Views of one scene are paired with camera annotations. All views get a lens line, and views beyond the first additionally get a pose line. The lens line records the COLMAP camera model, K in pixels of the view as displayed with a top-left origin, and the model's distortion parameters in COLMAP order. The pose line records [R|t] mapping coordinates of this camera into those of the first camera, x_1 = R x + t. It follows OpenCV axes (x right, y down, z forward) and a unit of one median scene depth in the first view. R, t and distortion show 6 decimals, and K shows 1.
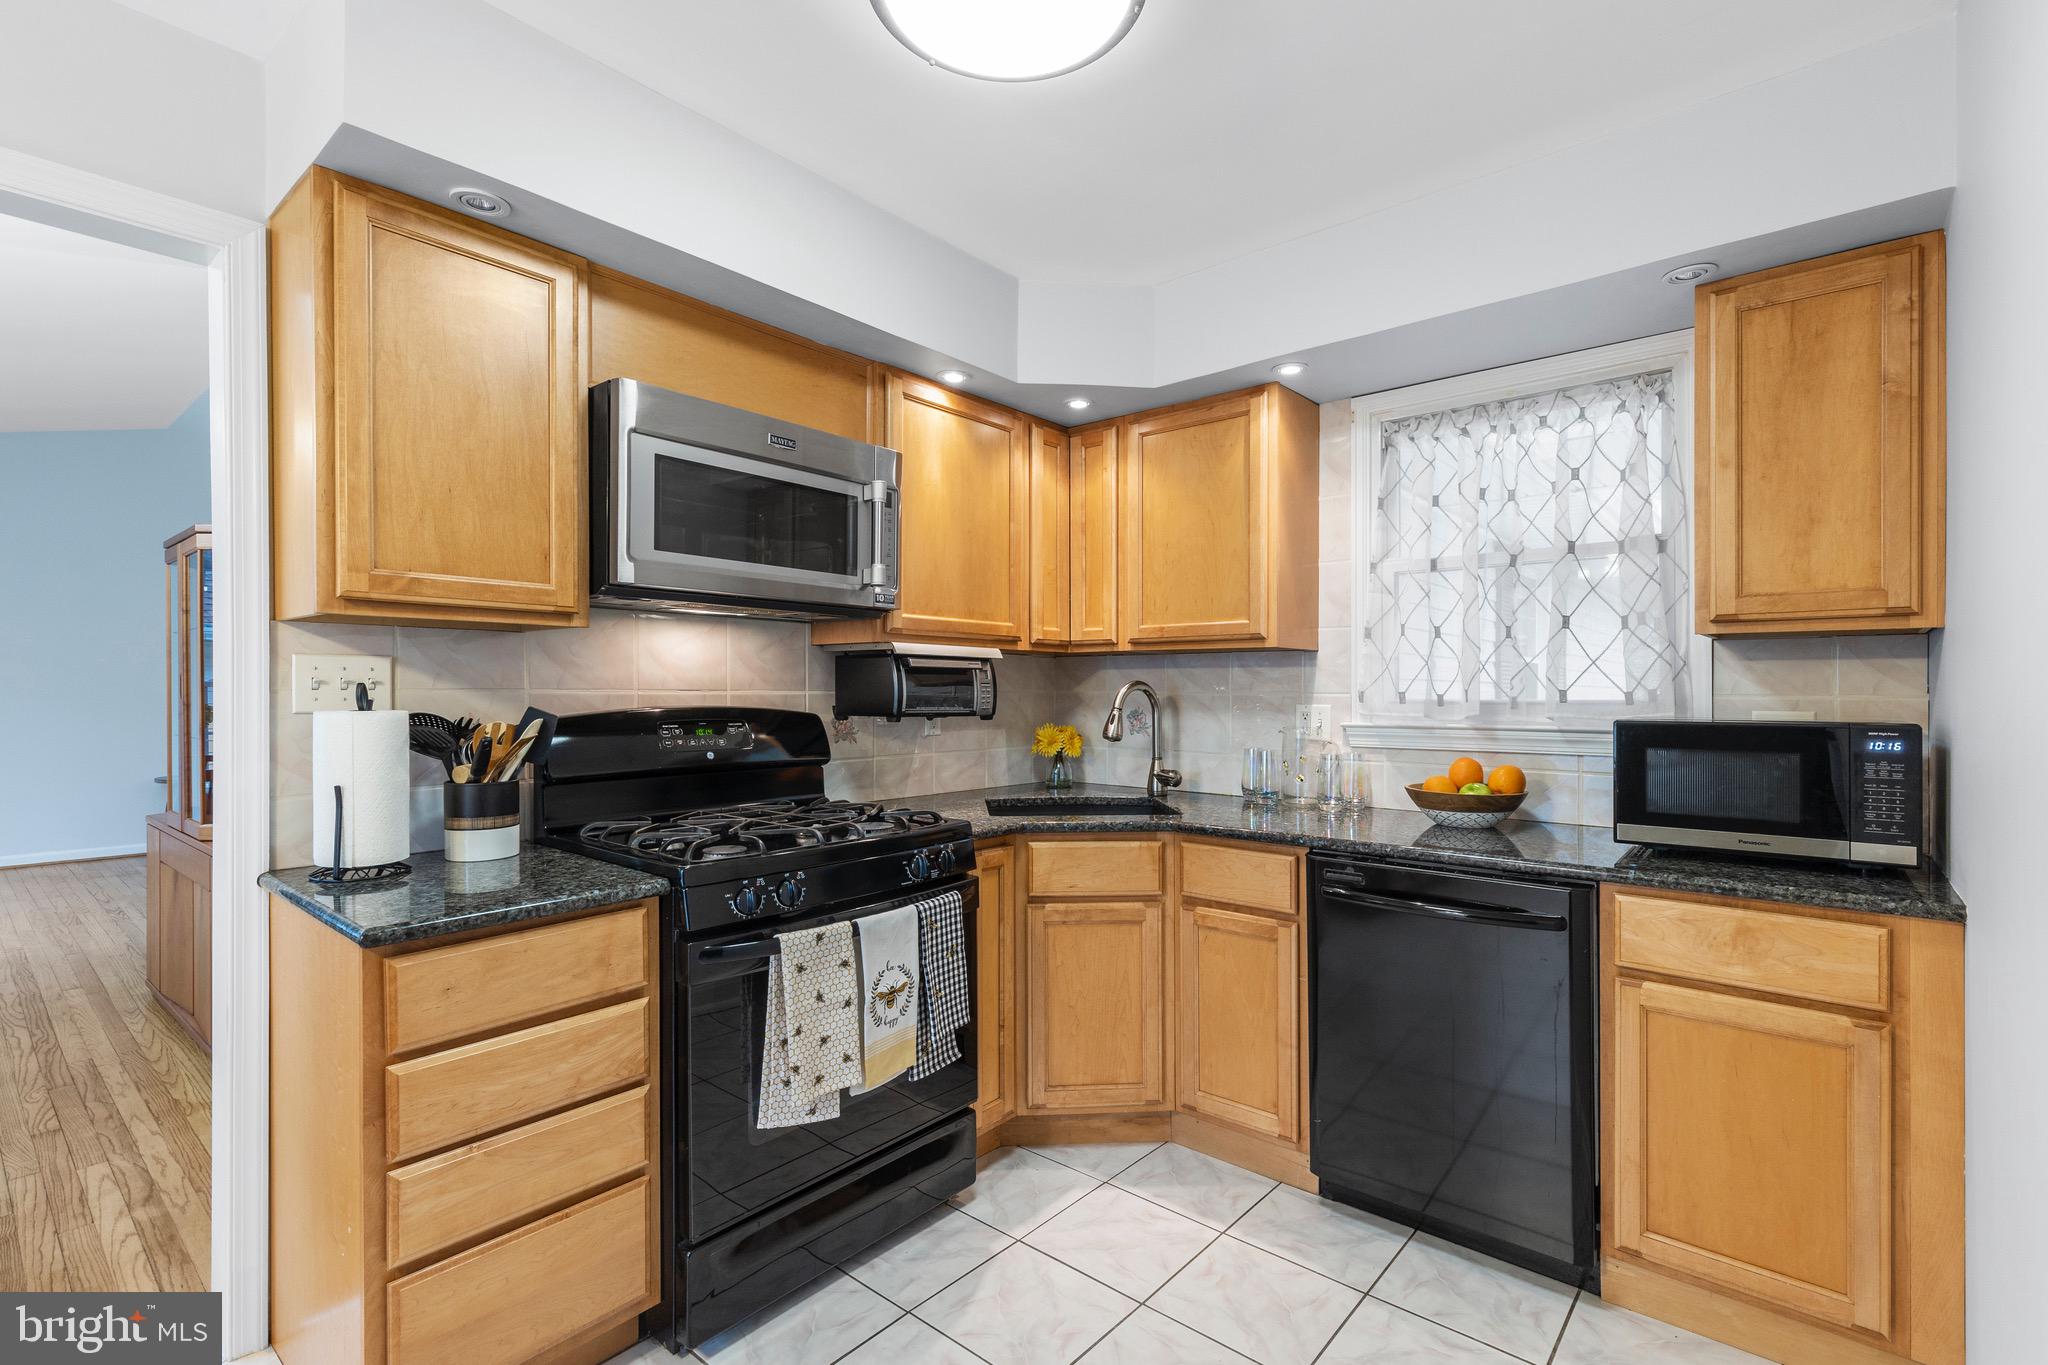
lens RADIAL K [[937.8, 0, 1047.0], [0, 937.8, 678.7], [0, 0, 1]] dist [0.009253, -0.001280]
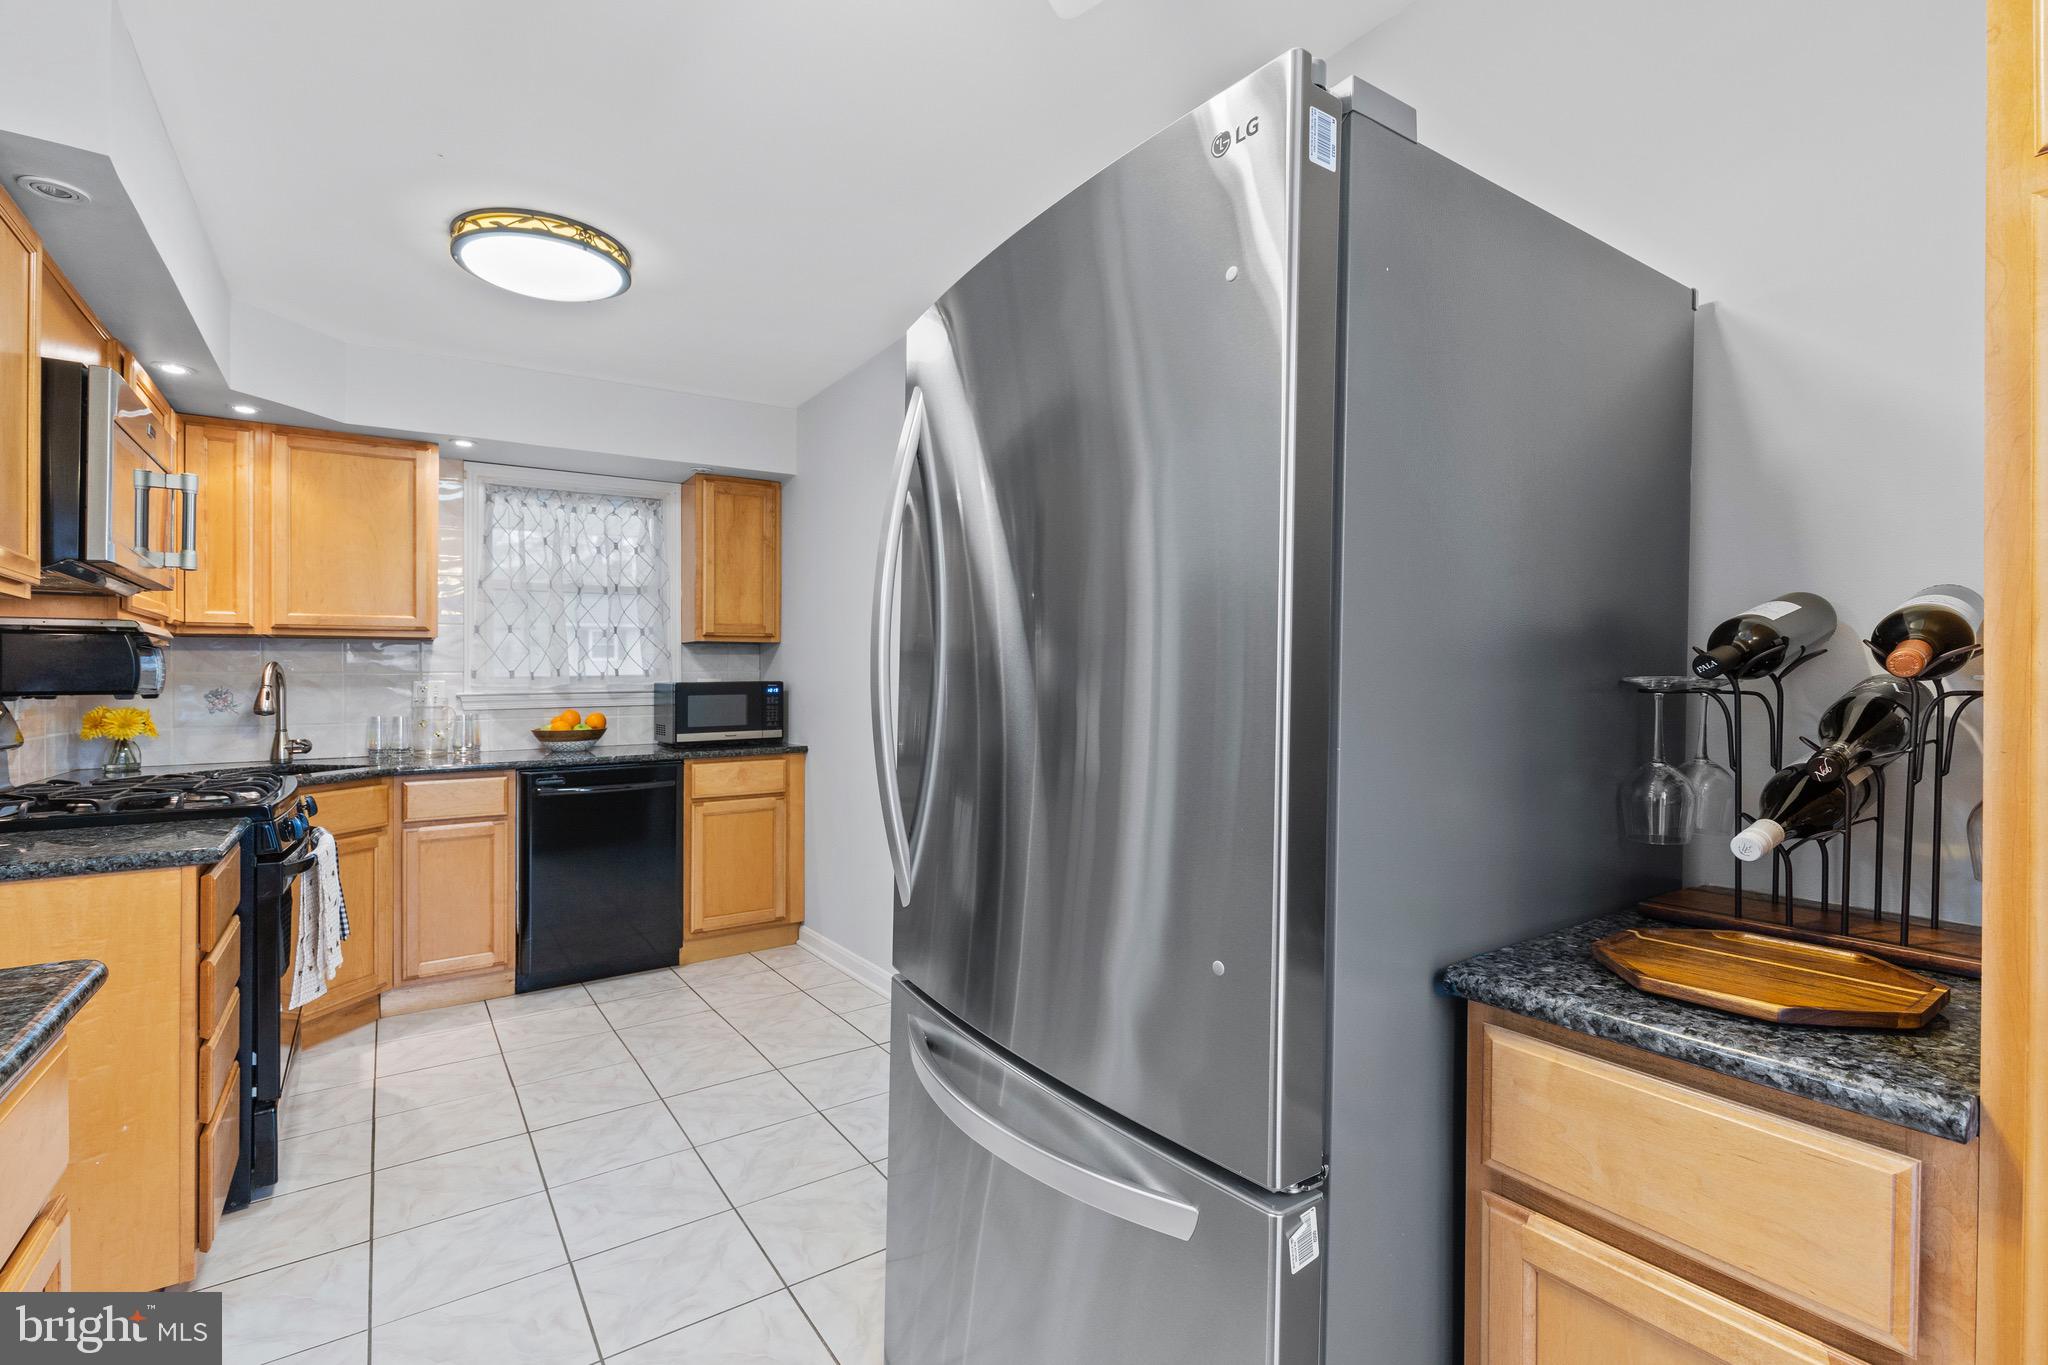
lens RADIAL K [[937.8, 0, 1033.7], [0, 937.8, 682.8], [0, 0, 1]] dist [0.009253, -0.001280]
pose [[0.264589, -0.011520, 0.964292, -0.908341], [-0.002023, 0.999920, 0.012501, 0.014263], [-0.964359, -0.005258, 0.264545, -0.214884]]
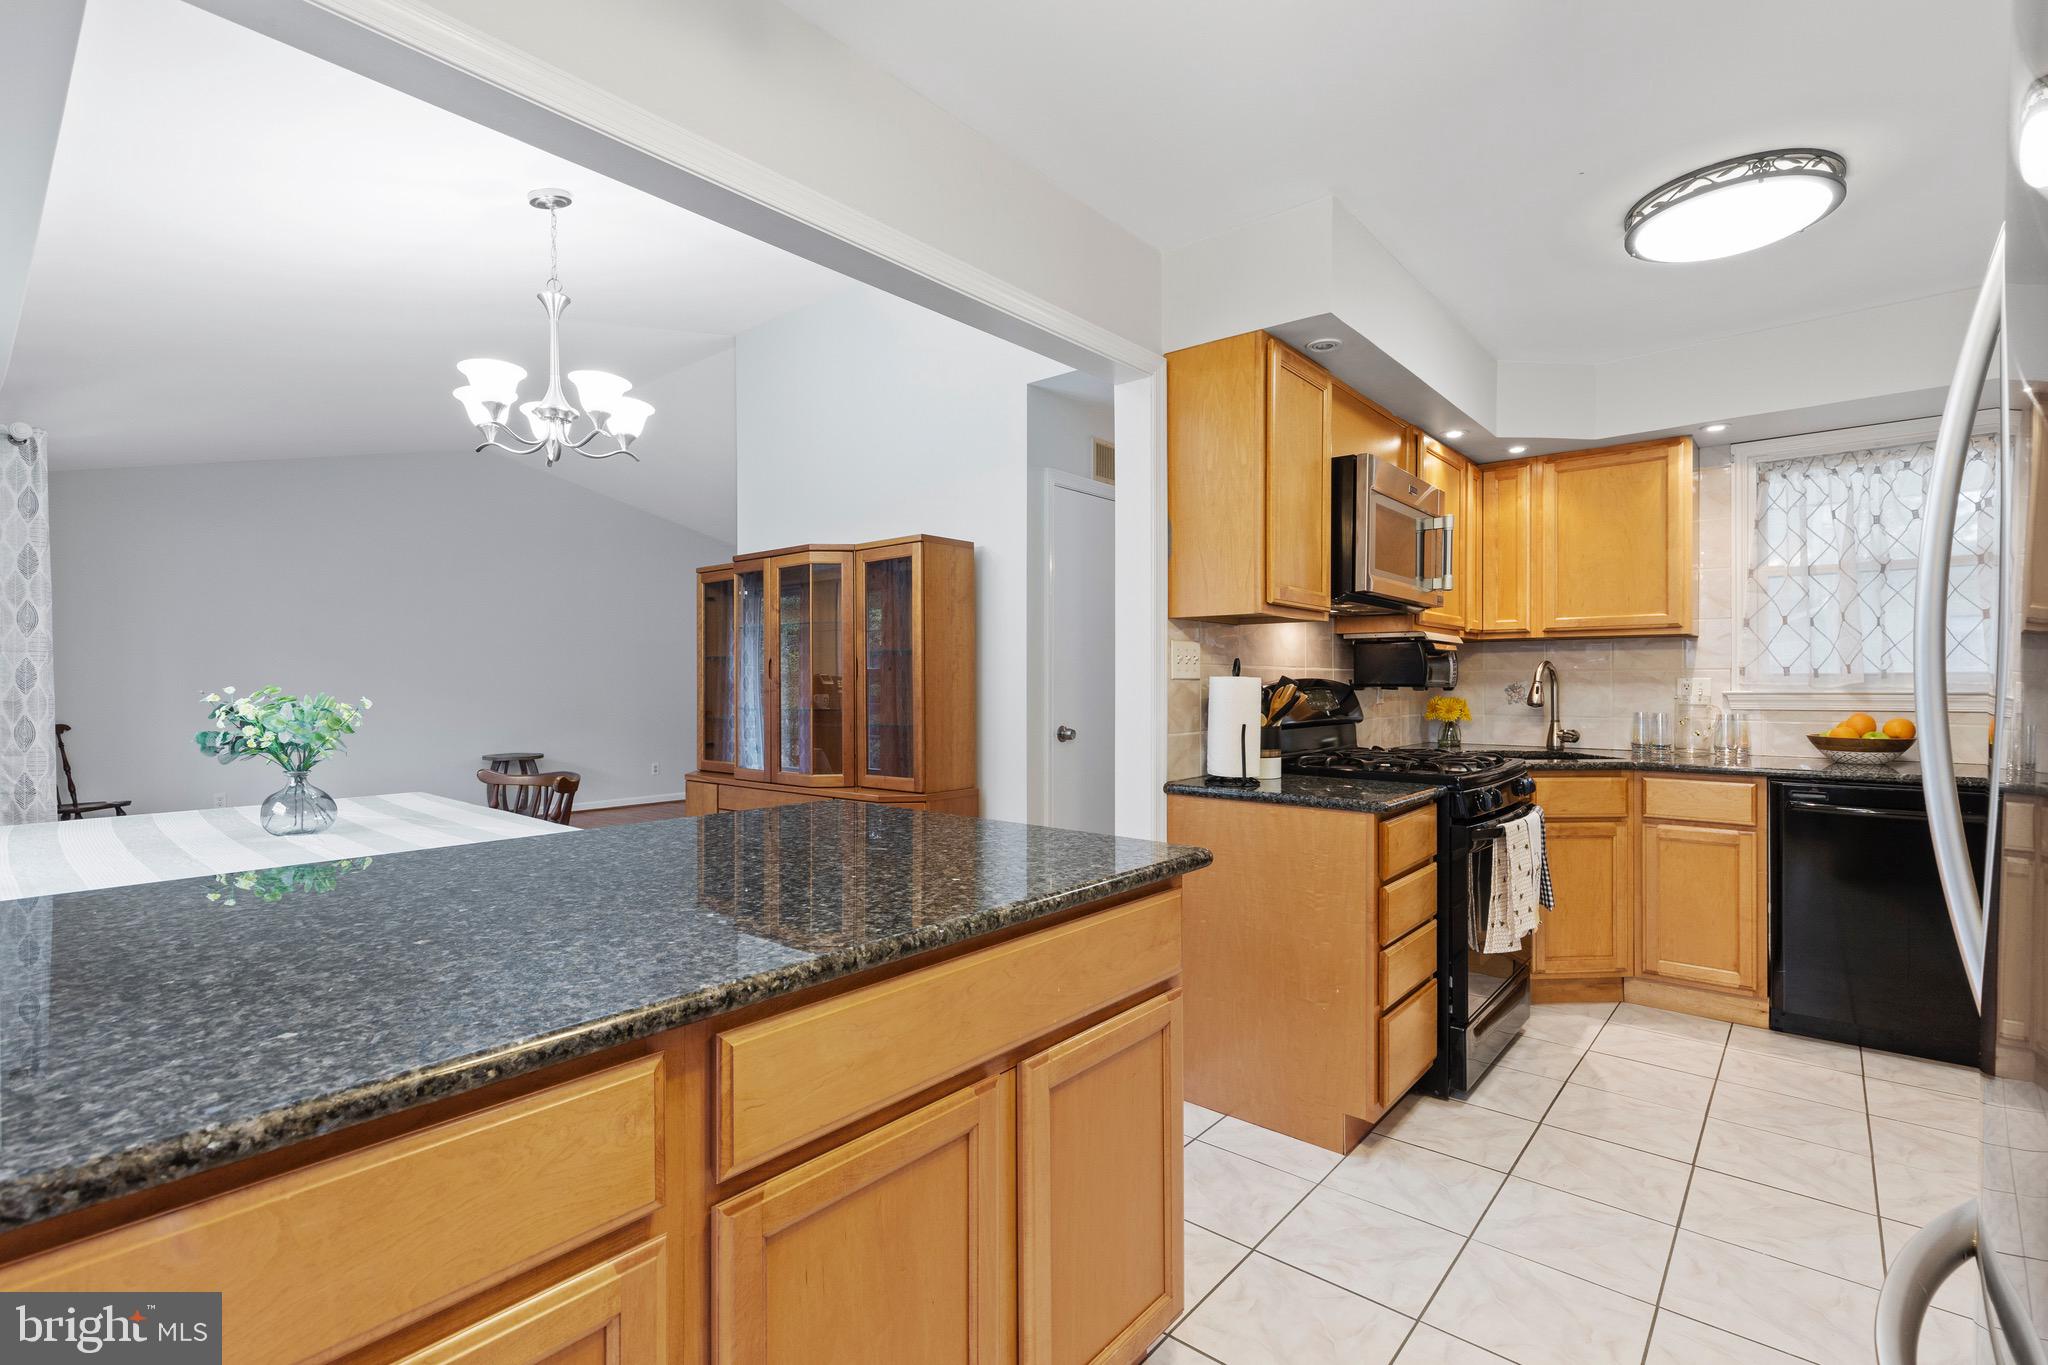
lens RADIAL K [[937.8, 0, 1035.2], [0, 937.8, 673.0], [0, 0, 1]] dist [0.009253, -0.001280]
pose [[0.999988, -0.004975, 0.000422, -0.736735], [0.004974, 0.999987, 0.000906, 0.017476], [-0.000426, -0.000904, 1.000000, -0.361787]]
